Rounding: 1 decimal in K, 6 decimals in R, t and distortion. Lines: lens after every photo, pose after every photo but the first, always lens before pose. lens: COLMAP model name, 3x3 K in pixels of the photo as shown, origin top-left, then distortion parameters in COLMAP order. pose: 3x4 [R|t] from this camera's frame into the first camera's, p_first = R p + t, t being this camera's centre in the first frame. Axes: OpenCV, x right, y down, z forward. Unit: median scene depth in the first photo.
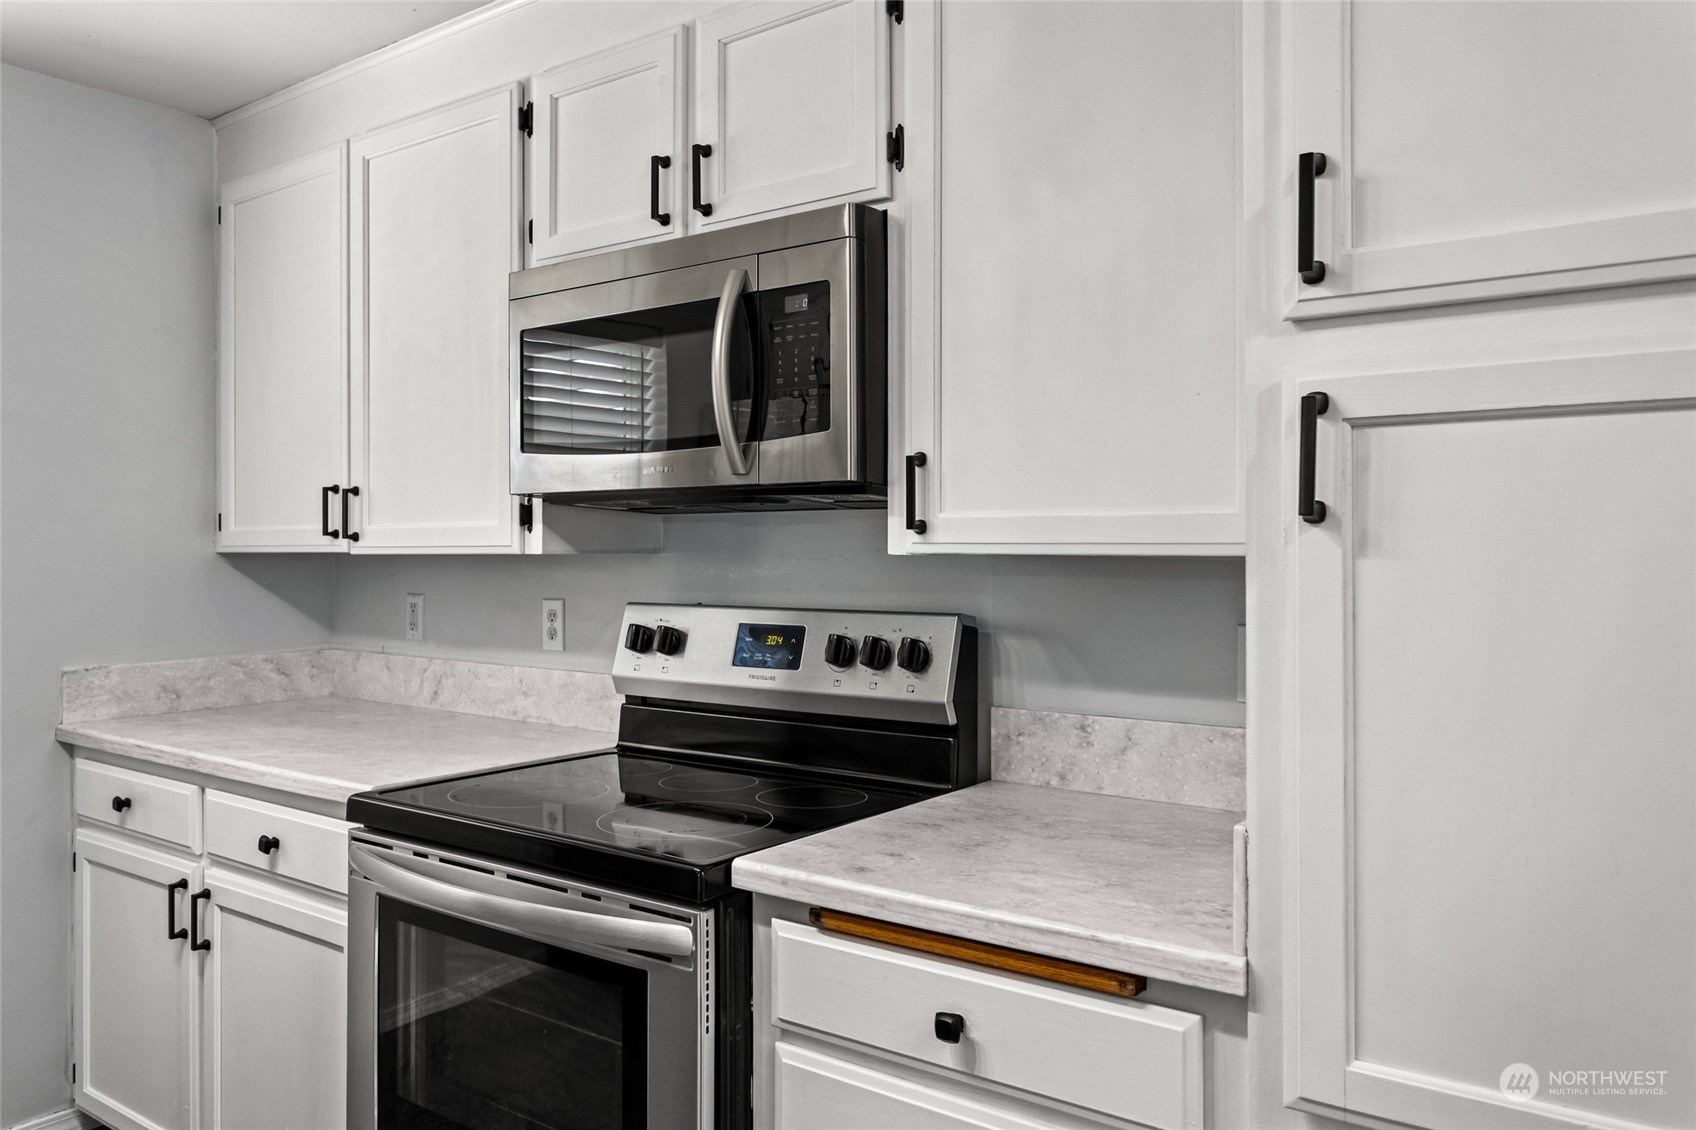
lens RADIAL K [[1232.1, 0, 849.1], [0, 1232.1, 542.3], [0, 0, 1]] dist [0.003396, 0.001178]
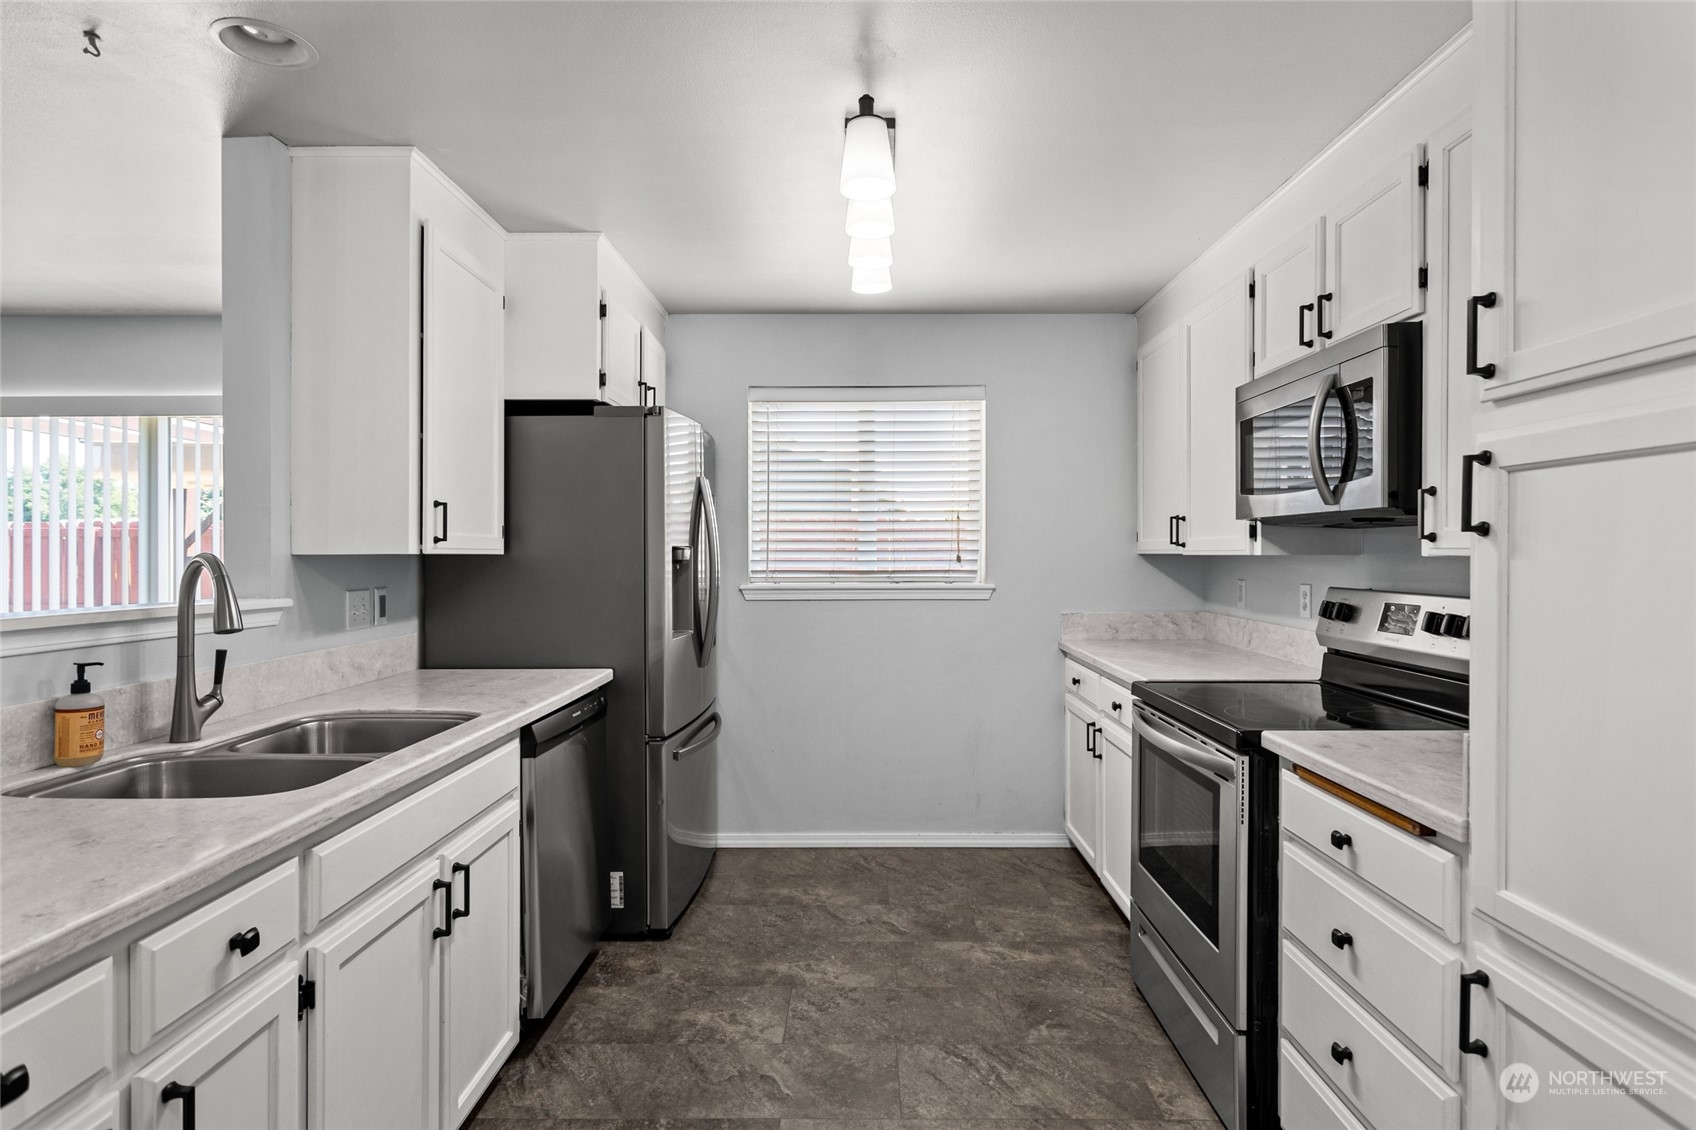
lens RADIAL K [[908.8, 0, 848.0], [0, 908.8, 565.0], [0, 0, 1]] dist [-0.000089, 0.000020]
pose [[0.580632, 0.011510, -0.814085, 0.454504], [0.005735, 0.999817, 0.018227, -0.002871], [0.814146, -0.015251, 0.580460, -0.162366]]
